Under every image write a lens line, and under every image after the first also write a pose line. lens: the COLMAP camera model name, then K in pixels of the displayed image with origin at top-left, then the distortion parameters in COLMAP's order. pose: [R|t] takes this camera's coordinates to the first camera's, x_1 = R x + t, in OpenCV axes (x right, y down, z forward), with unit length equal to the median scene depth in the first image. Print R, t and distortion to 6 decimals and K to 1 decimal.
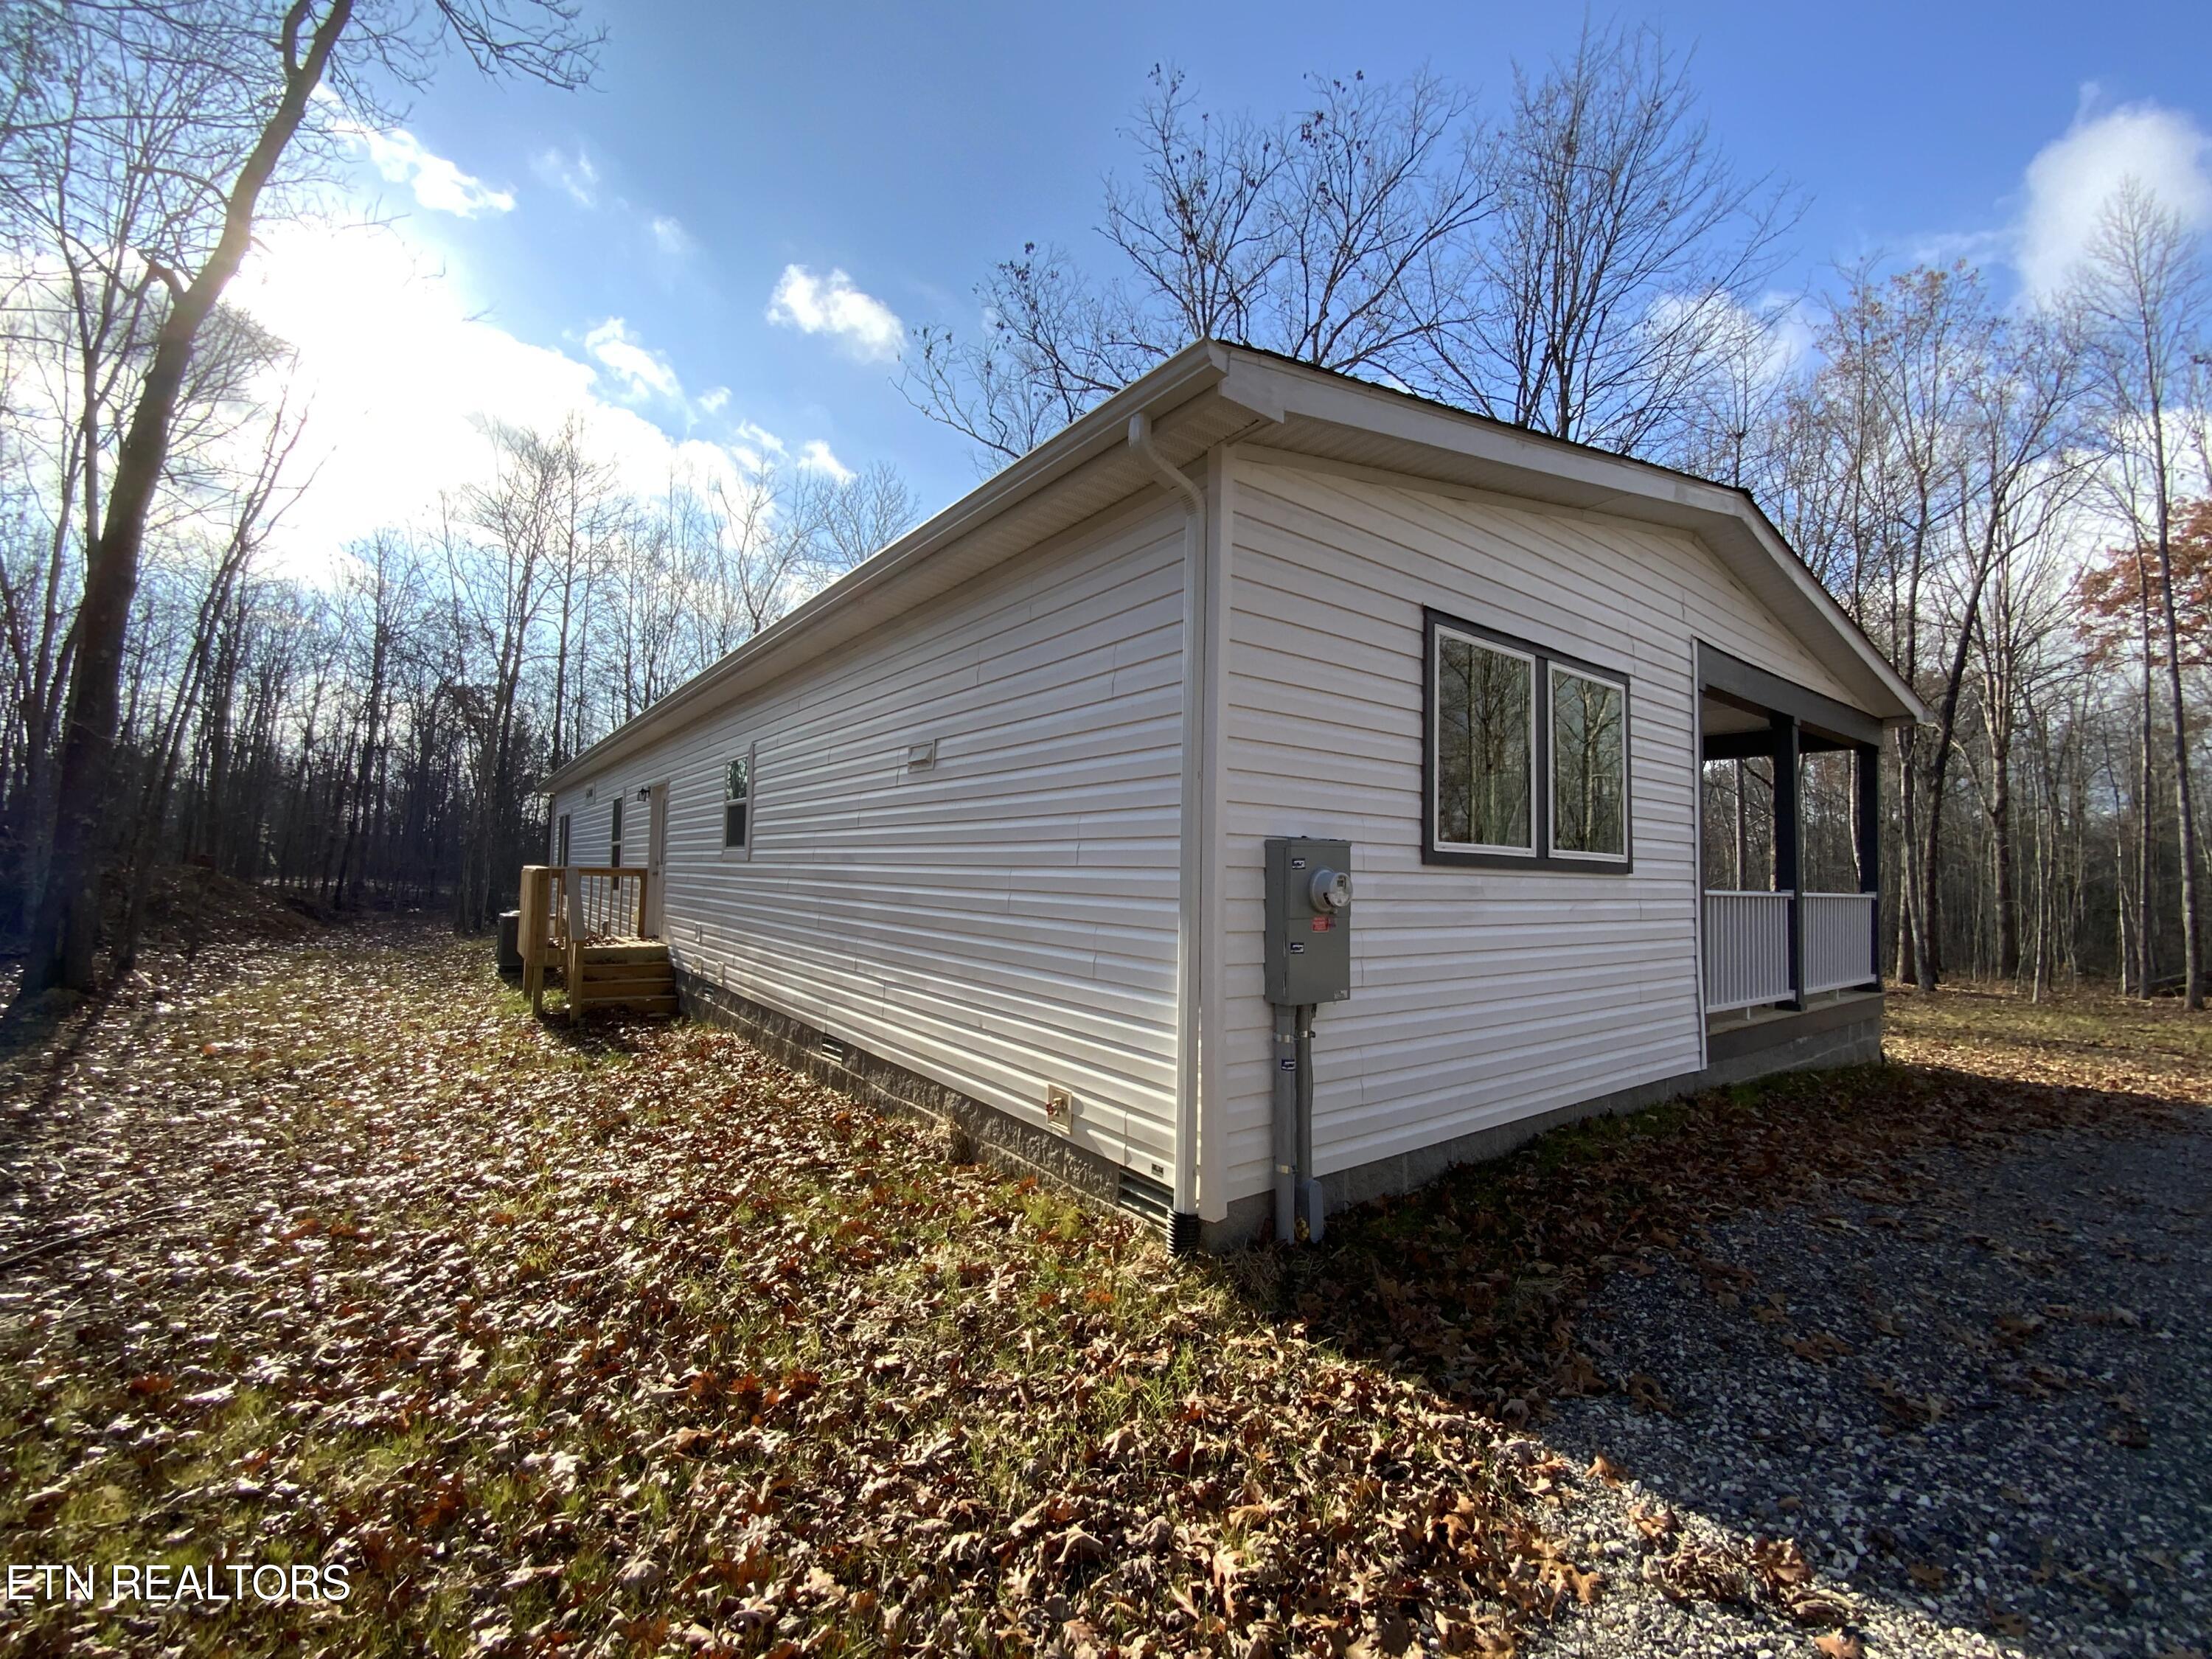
lens RADIAL K [[899.2, 0, 1106.0], [0, 899.2, 829.5], [0, 0, 1]] dist [0.011512, -0.008426]
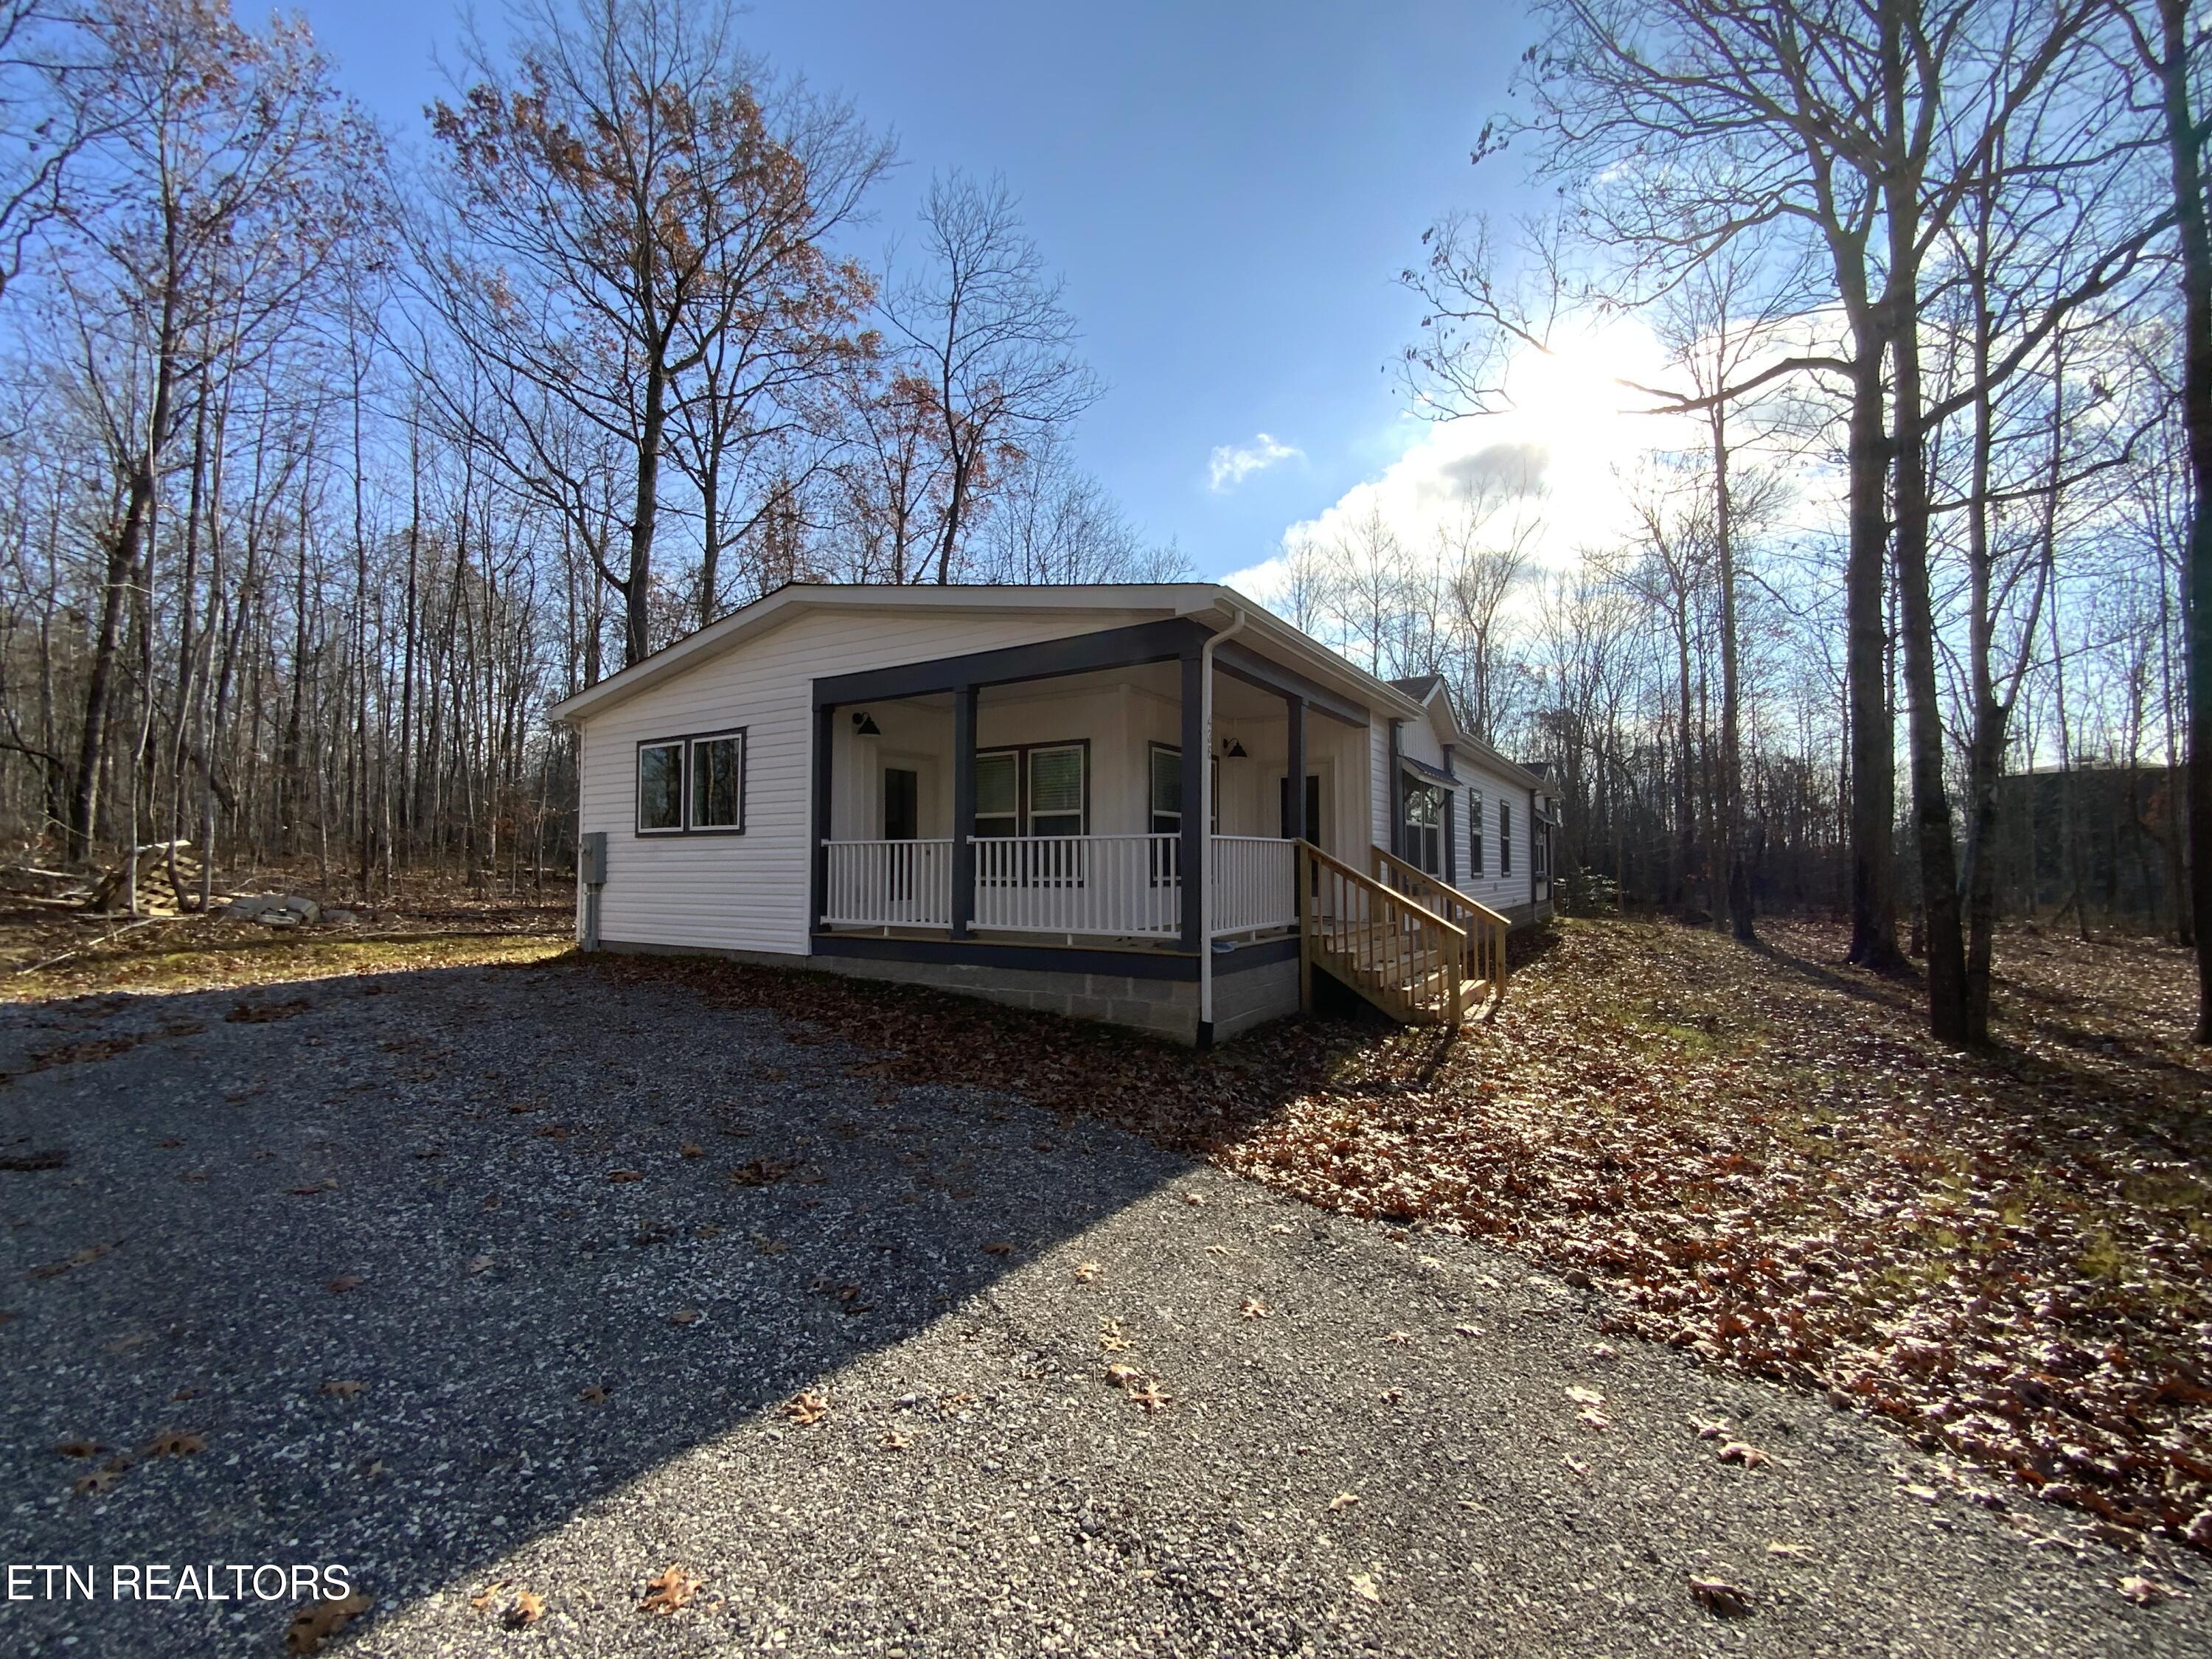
lens RADIAL K [[899.2, 0, 1106.0], [0, 899.2, 829.5], [0, 0, 1]] dist [0.011512, -0.008426]
pose [[0.344553, -0.063661, -0.936606, 2.902987], [0.049258, 0.997550, -0.049682, 0.187749], [0.937474, -0.029017, 0.346845, 1.198786]]
